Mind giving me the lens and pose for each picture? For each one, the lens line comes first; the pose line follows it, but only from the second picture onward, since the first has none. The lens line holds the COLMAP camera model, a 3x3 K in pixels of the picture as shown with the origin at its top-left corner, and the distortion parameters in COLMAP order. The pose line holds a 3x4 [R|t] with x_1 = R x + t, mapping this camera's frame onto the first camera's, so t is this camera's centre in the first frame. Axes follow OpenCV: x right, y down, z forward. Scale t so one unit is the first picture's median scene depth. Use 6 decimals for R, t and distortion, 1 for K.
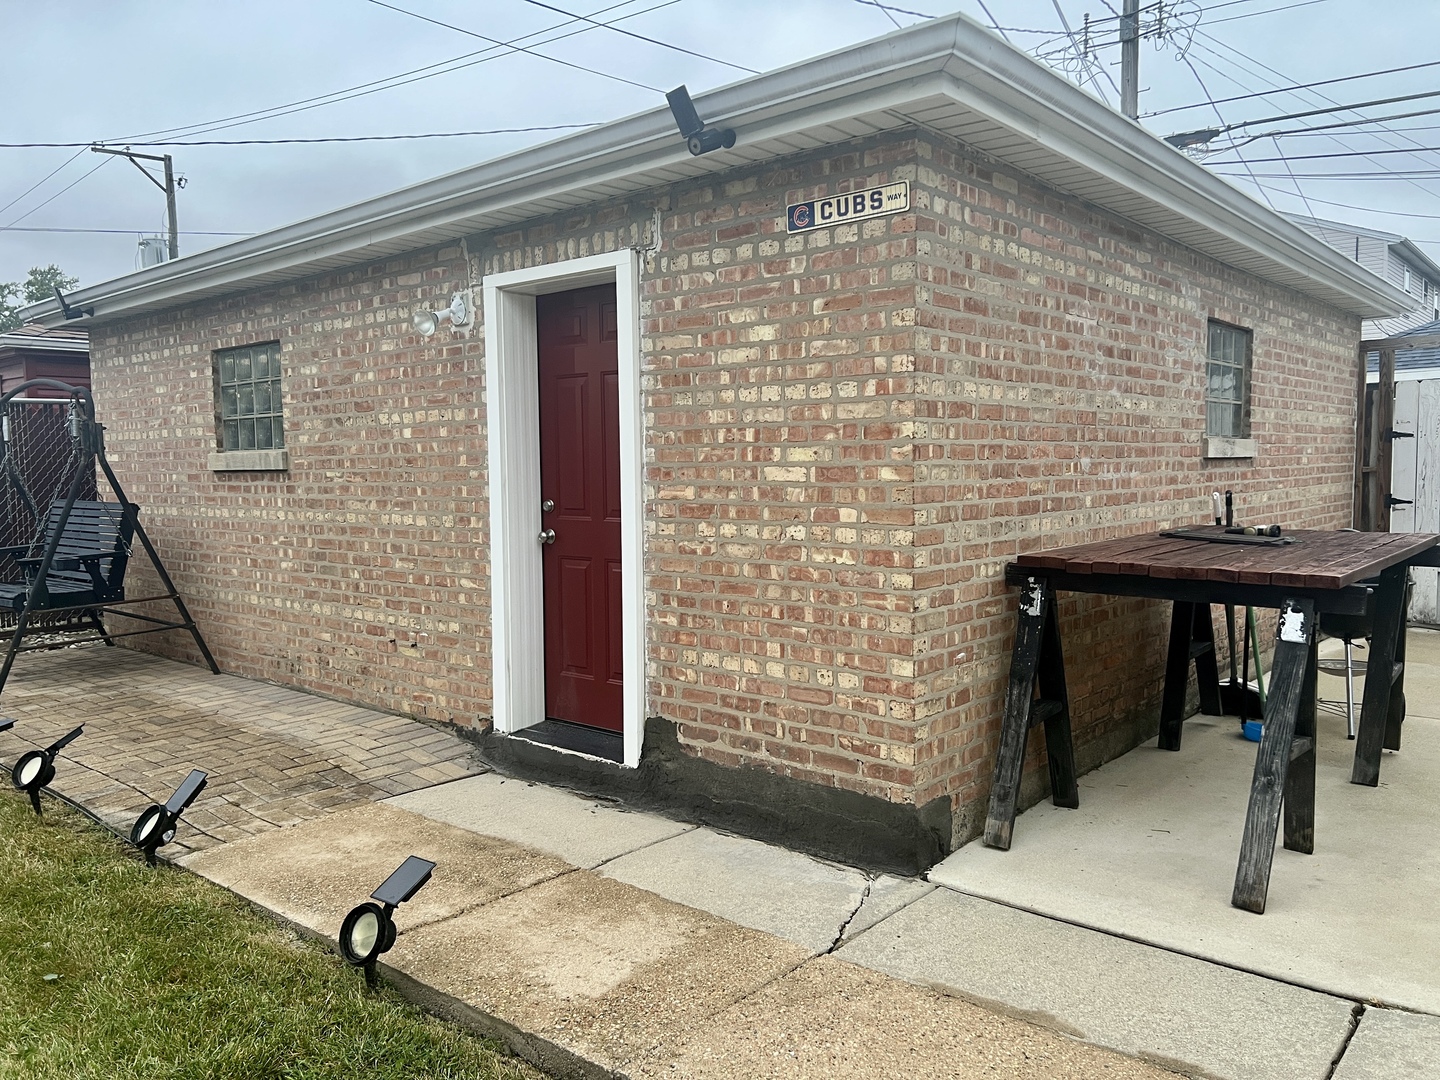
lens RADIAL K [[1086.3, 0, 723.5], [0, 1086.3, 533.7], [0, 0, 1]] dist [0.061669, -0.069140]
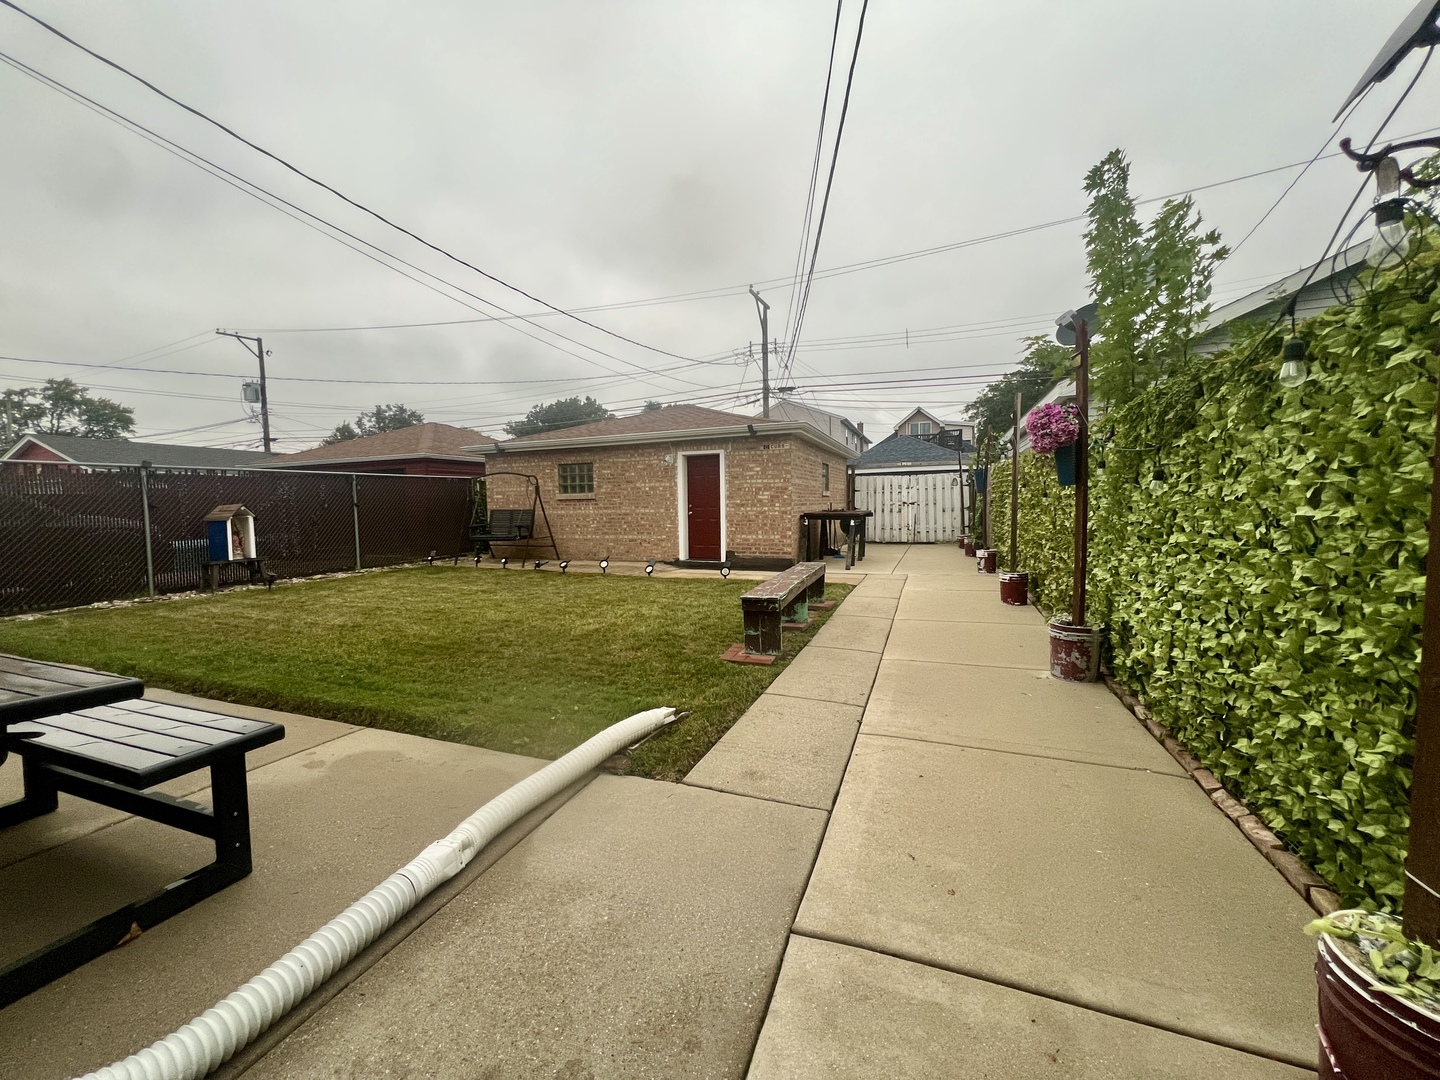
lens RADIAL K [[579.1, 0, 713.9], [0, 579.1, 535.8], [0, 0, 1]] dist [-0.002716, 0.000279]
pose [[0.943204, -0.022227, 0.331469, -0.898987], [0.026464, 0.999616, -0.008272, 0.120549], [-0.331157, 0.016574, 0.943430, -1.244452]]
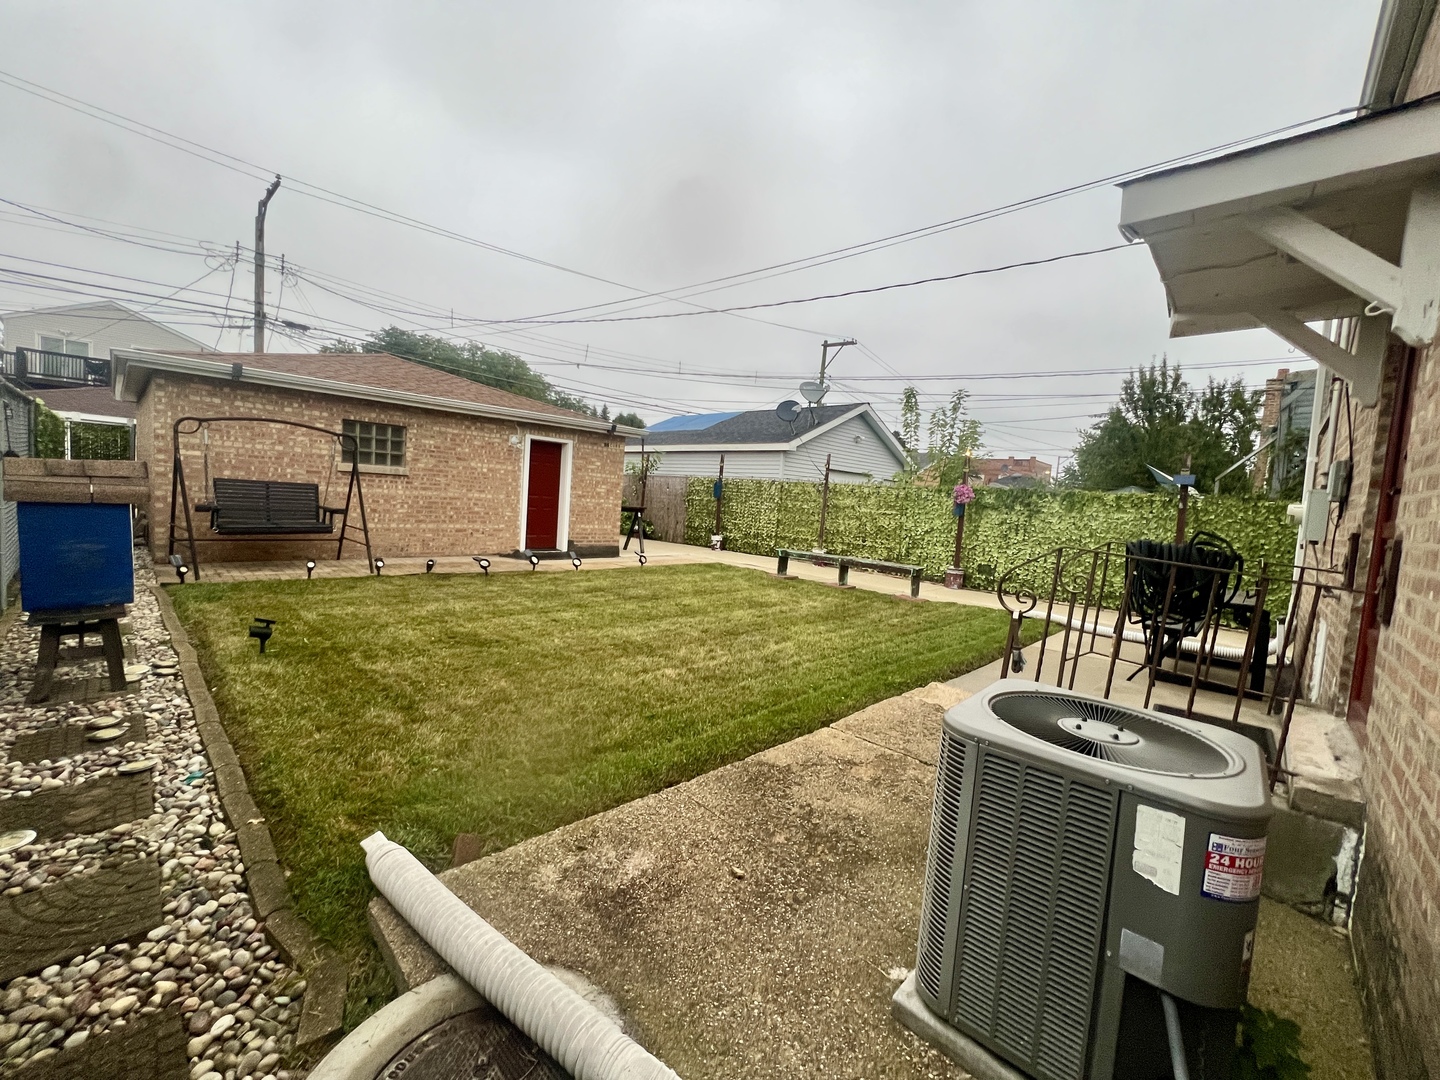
lens RADIAL K [[579.1, 0, 718.5], [0, 579.1, 530.6], [0, 0, 1]] dist [-0.002716, 0.000279]
pose [[0.048887, -0.043292, 0.997866, -2.420464], [-0.005334, 0.999035, 0.043604, 0.015505], [-0.998790, -0.007455, 0.048609, 0.226423]]
